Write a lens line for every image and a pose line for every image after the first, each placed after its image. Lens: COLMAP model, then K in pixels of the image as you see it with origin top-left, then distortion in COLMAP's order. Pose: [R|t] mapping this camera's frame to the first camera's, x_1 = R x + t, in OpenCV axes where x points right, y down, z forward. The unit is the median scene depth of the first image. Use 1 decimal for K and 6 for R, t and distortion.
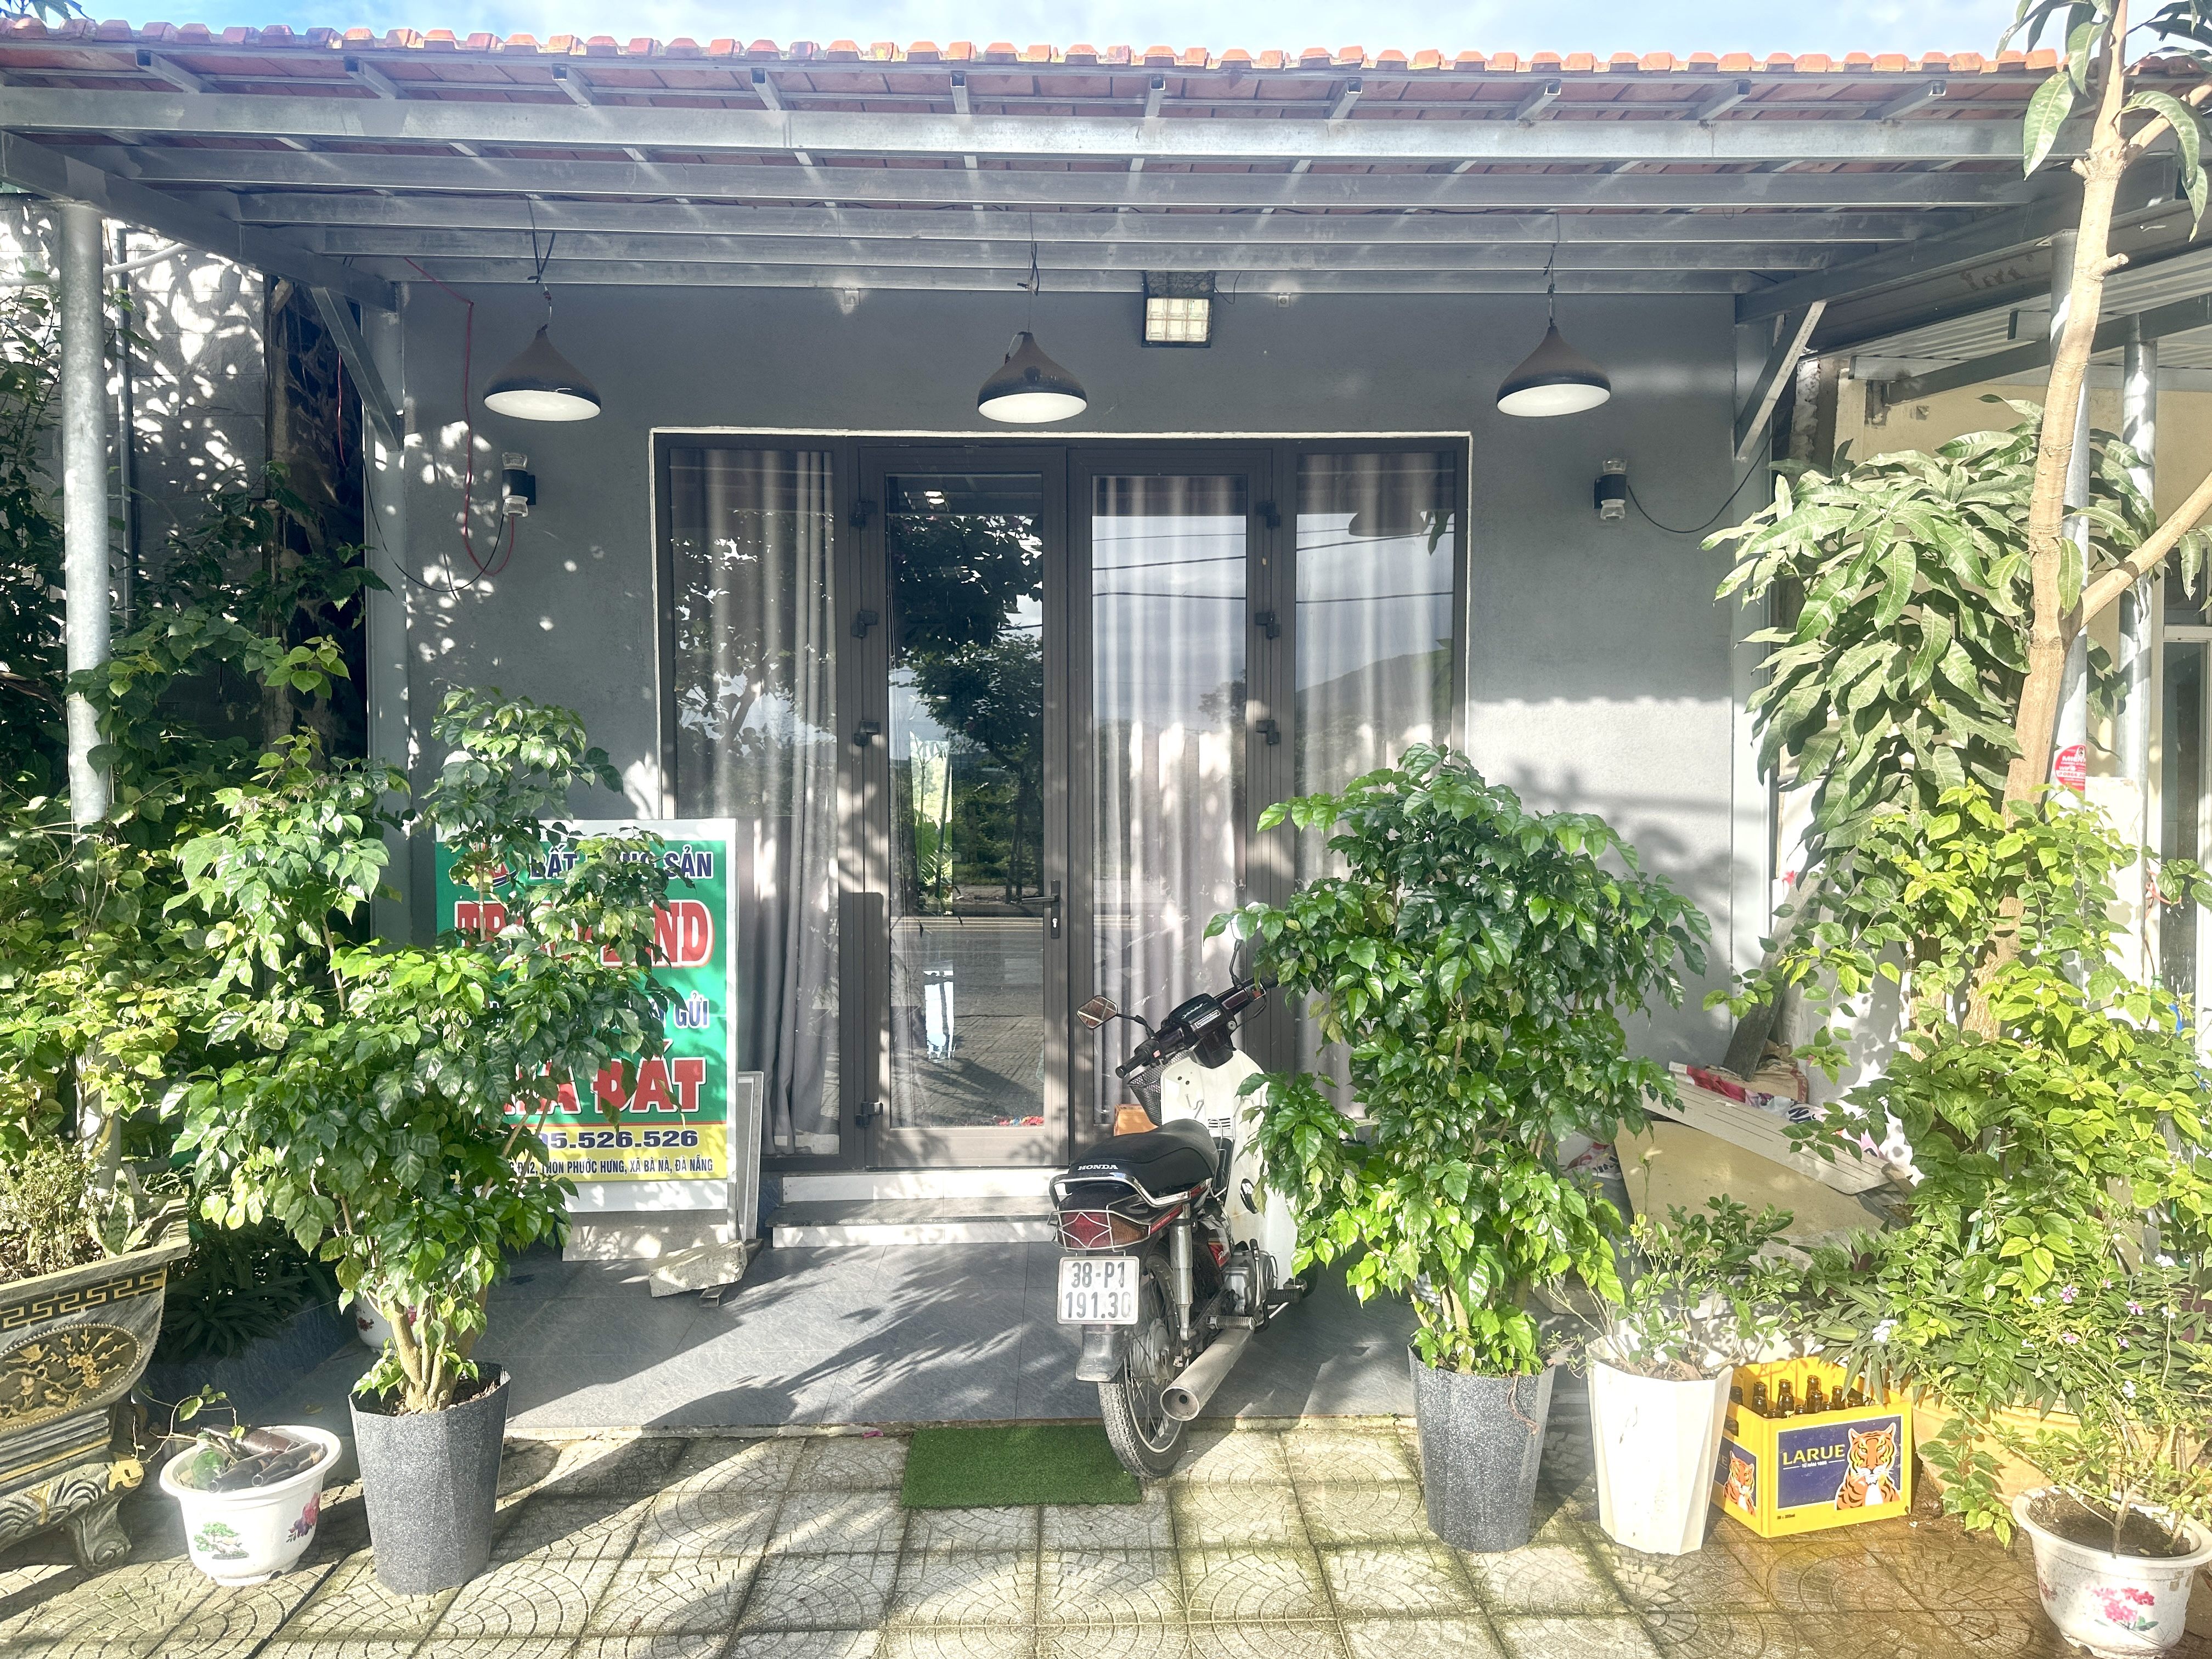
lens RADIAL K [[1575.5, 0, 1106.0], [0, 1575.5, 829.5], [0, 0, 1]] dist [0.010212, -0.000939]
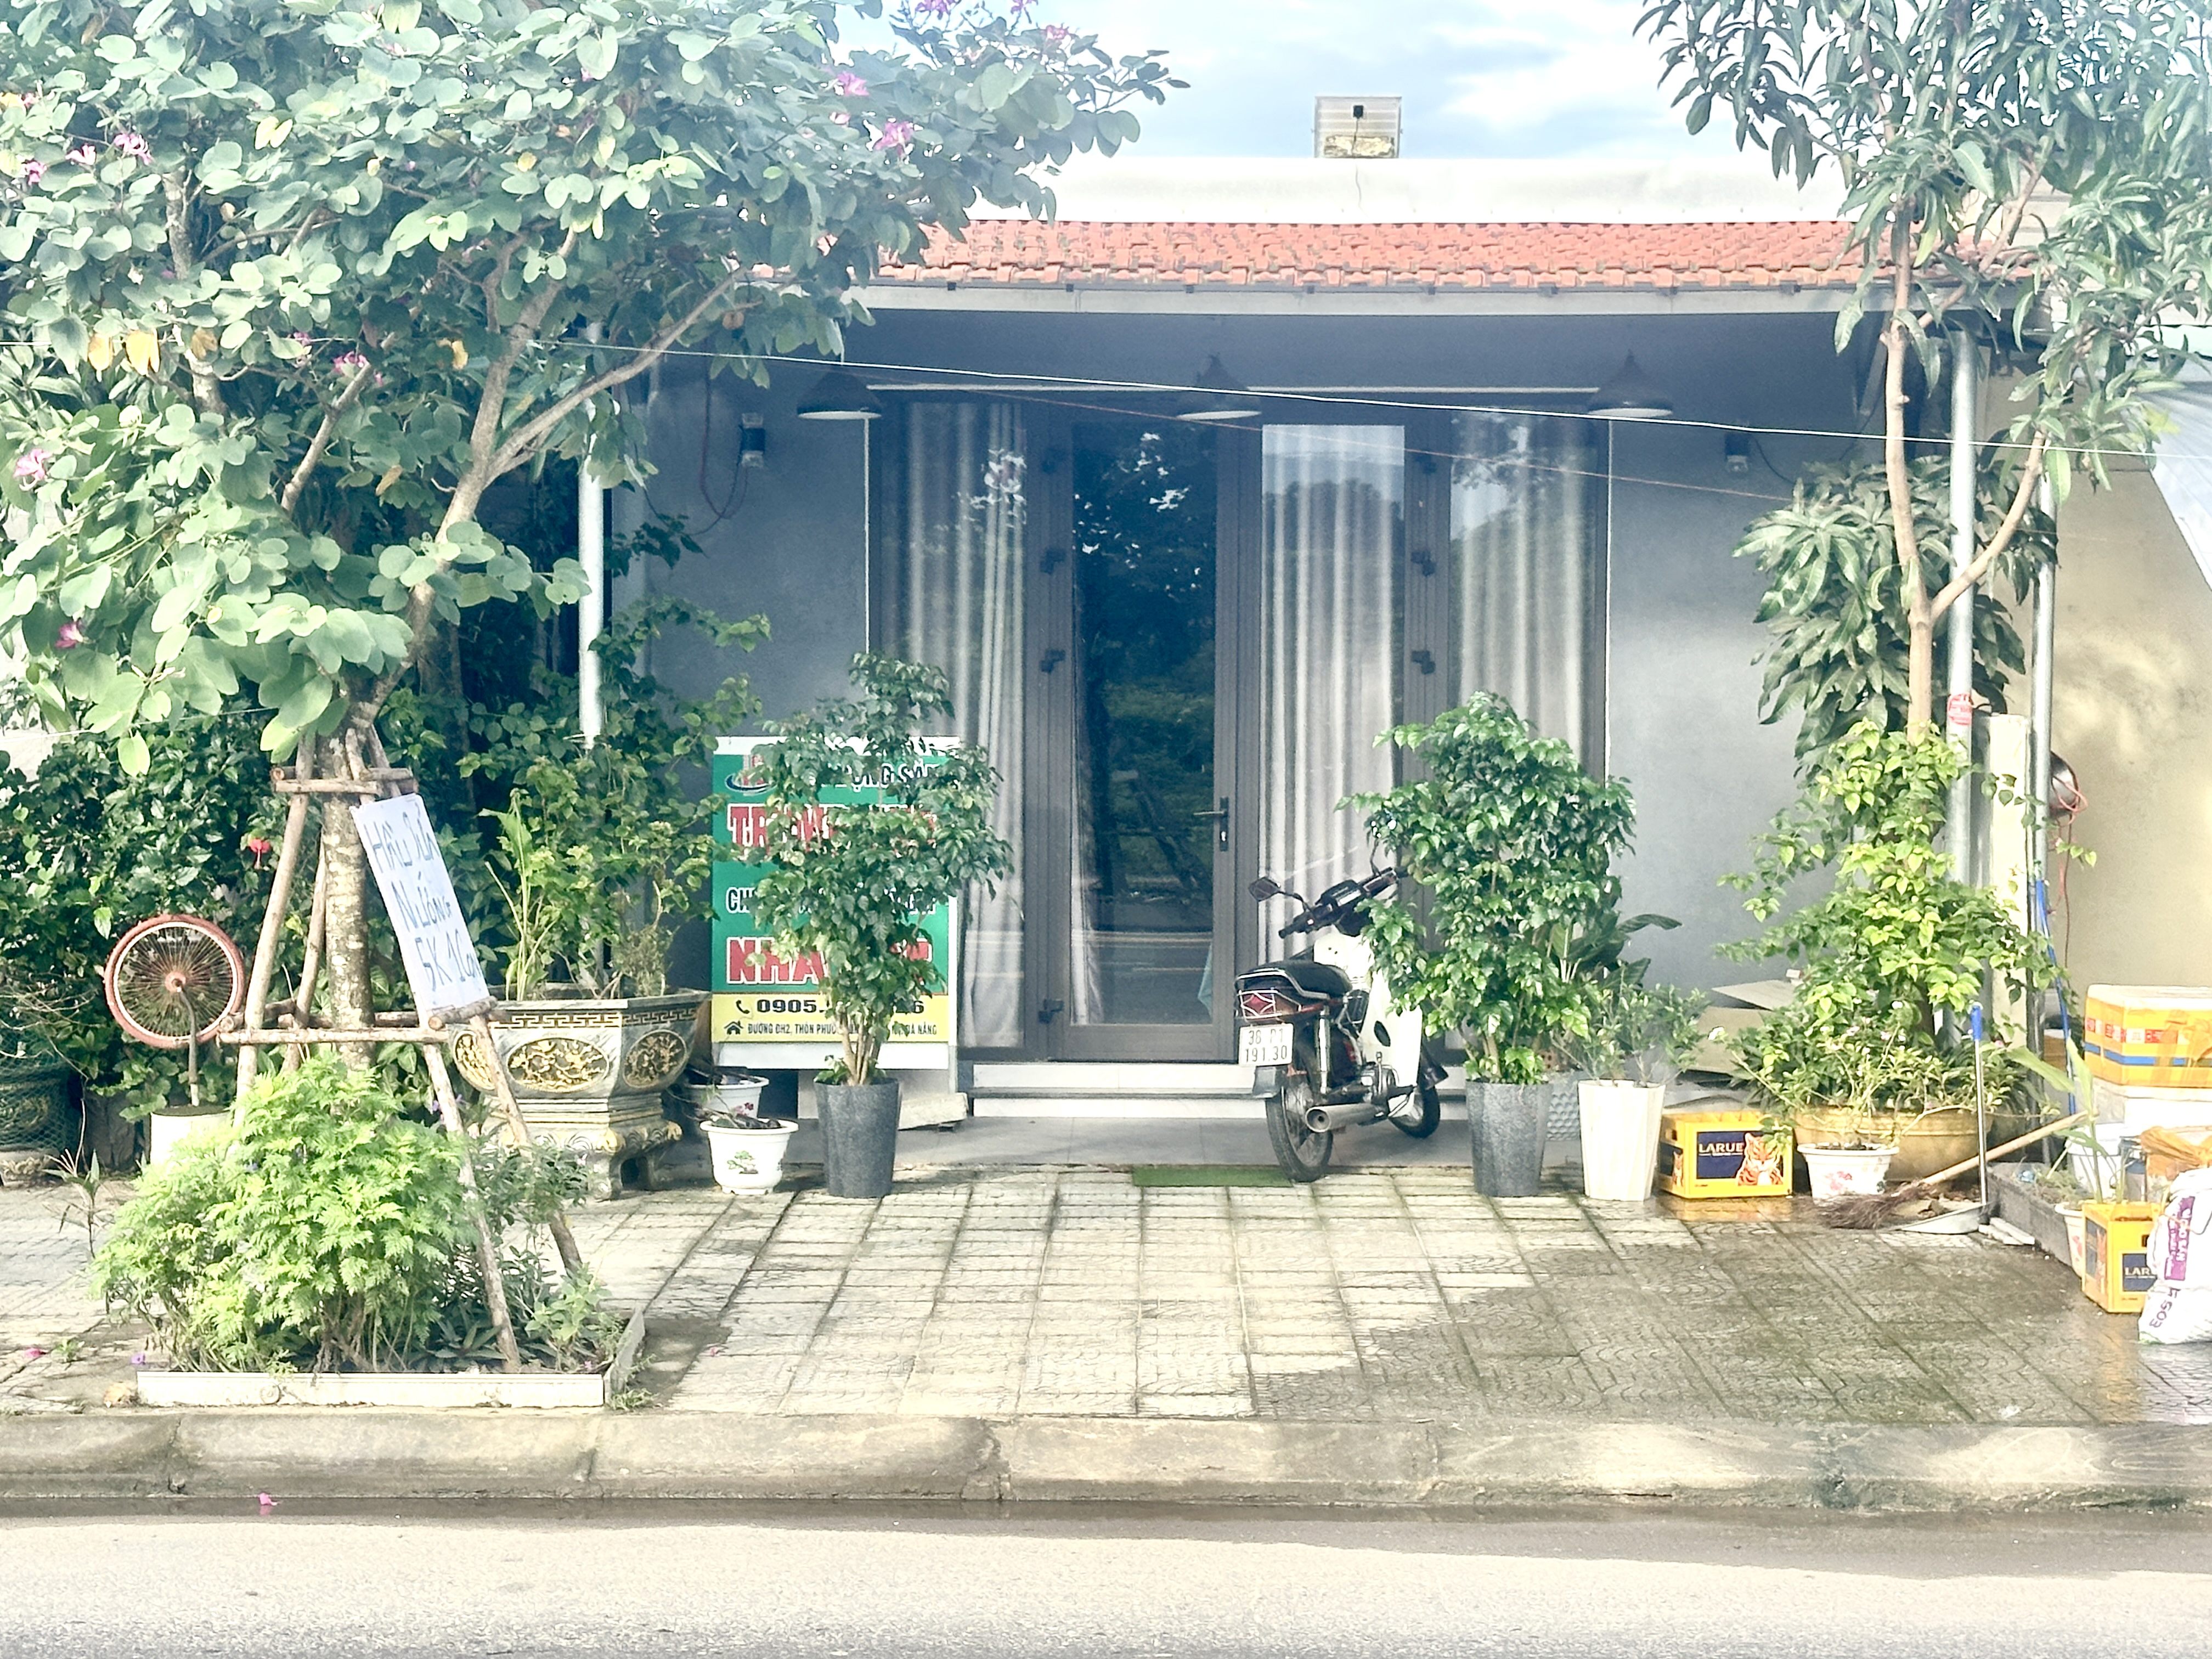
lens RADIAL K [[4439.9, 0, 1106.0], [0, 4439.9, 829.5], [0, 0, 1]] dist [0.006585, 0.004401]
pose [[0.999384, 0.010388, -0.033513, -0.018368], [-0.010039, 0.999894, 0.010569, 0.037825], [0.033619, -0.010226, 0.999382, -3.373732]]
